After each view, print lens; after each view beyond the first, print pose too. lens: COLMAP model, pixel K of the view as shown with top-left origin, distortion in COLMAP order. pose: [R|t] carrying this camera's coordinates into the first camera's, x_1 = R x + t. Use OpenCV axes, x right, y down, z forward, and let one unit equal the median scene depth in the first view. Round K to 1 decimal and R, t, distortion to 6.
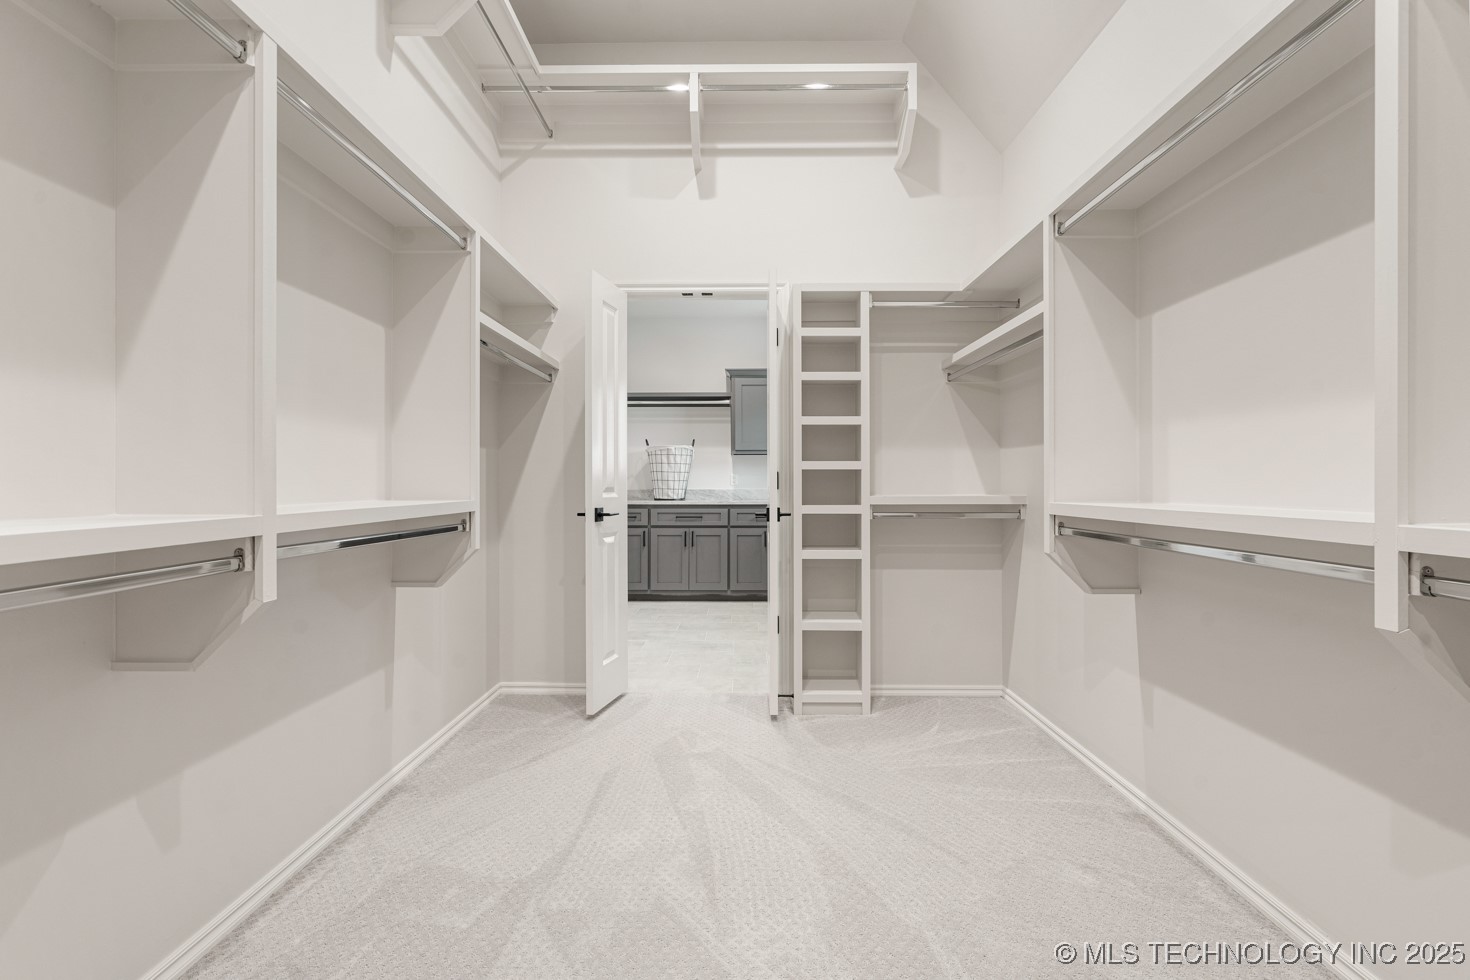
lens RADIAL K [[667.1, 0, 736.7], [0, 667.1, 486.2], [0, 0, 1]] dist [0.000343, 0.000791]
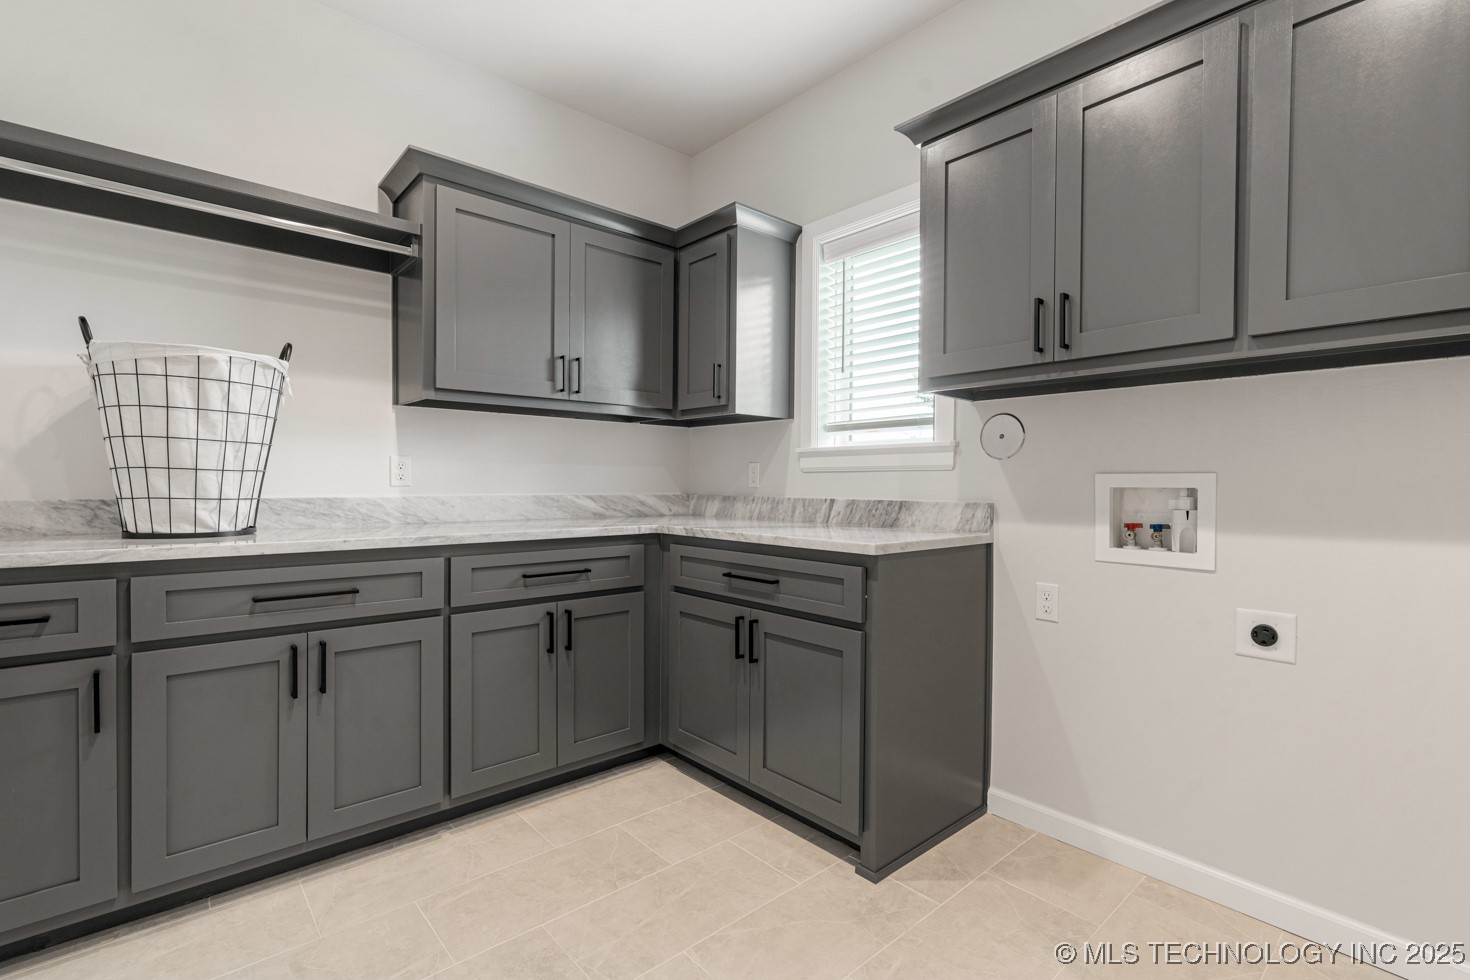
lens RADIAL K [[667.1, 0, 729.2], [0, 667.1, 492.3], [0, 0, 1]] dist [0.000343, 0.000791]
pose [[0.737815, -0.002703, 0.674998, -0.128174], [-0.003626, 0.999962, 0.007968, -0.001880], [-0.674993, -0.008326, 0.737777, 0.636635]]
